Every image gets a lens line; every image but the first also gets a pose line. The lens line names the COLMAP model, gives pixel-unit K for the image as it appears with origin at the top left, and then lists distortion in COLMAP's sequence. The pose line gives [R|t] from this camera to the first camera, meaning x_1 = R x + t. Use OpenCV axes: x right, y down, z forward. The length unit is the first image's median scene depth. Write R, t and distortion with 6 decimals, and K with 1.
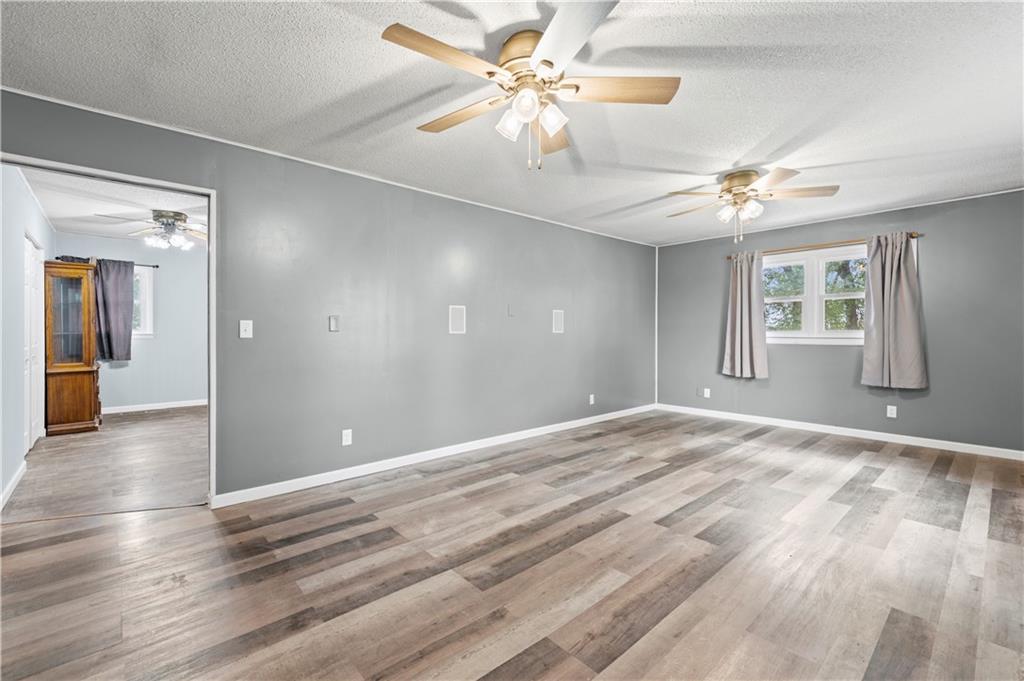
lens RADIAL K [[438.4, 0, 508.1], [0, 438.4, 342.4], [0, 0, 1]] dist [0.010097, 0.000024]
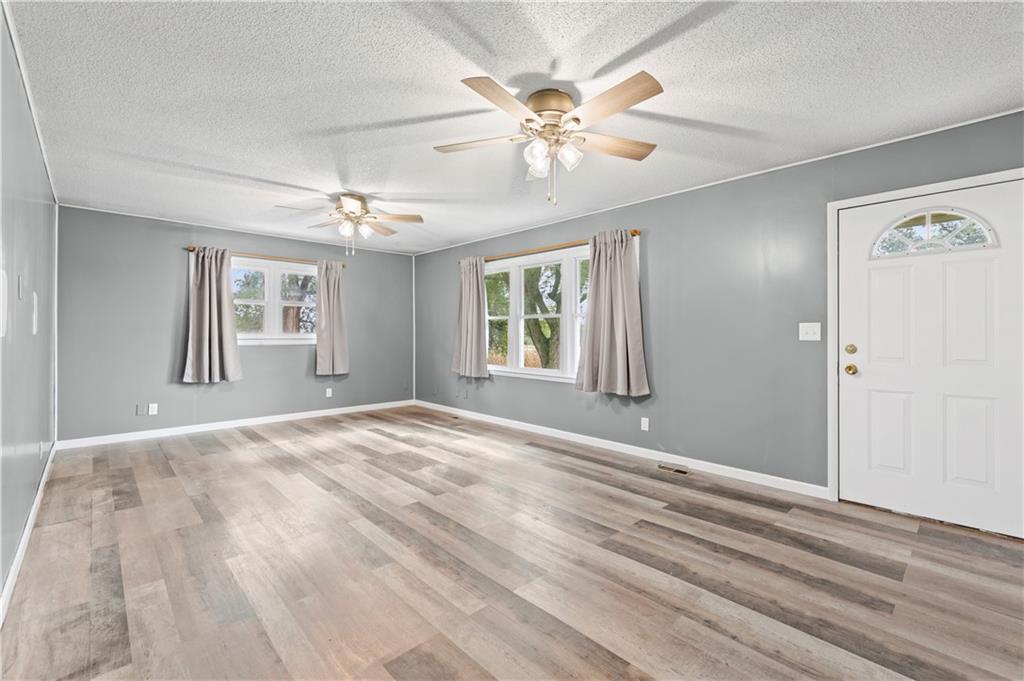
lens RADIAL K [[436.3, 0, 515.9], [0, 436.3, 336.5], [0, 0, 1]] dist [0.000717, -0.000117]
pose [[-0.037768, -0.003489, 0.999280, -0.695391], [0.022642, 0.999734, 0.004347, -0.011936], [-0.999030, 0.022789, -0.037679, 0.682518]]
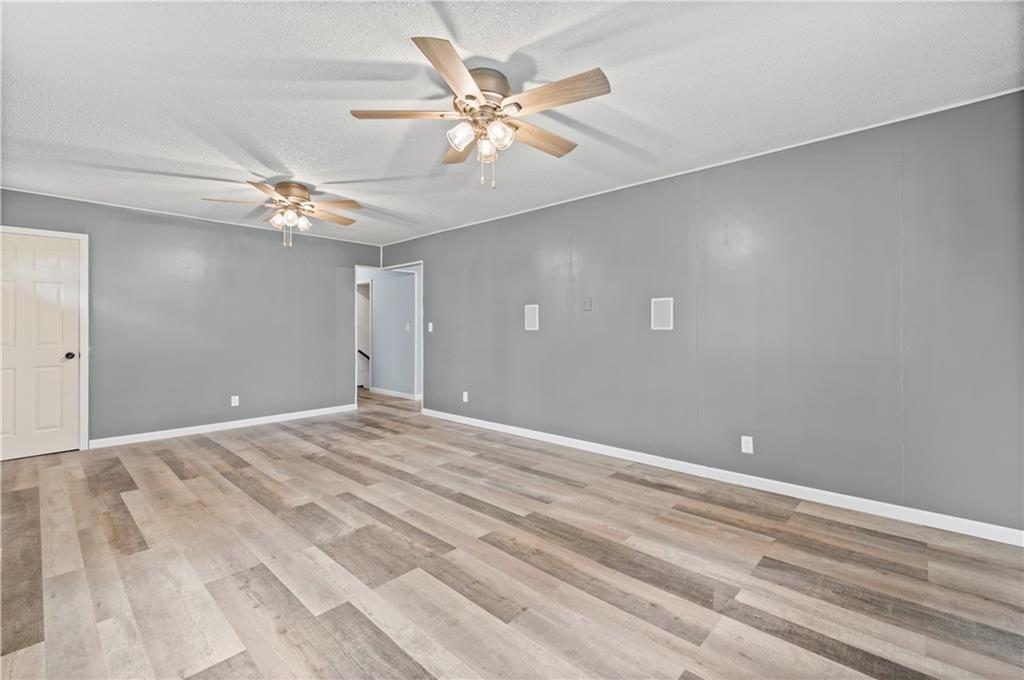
lens RADIAL K [[443.5, 0, 515.2], [0, 443.5, 330.5], [0, 0, 1]] dist [0.006192, -0.000151]
pose [[0.096436, 0.003108, -0.995334, 1.283243], [-0.022559, 0.999745, 0.000936, -0.023962], [0.995084, 0.022363, 0.096481, 1.095652]]
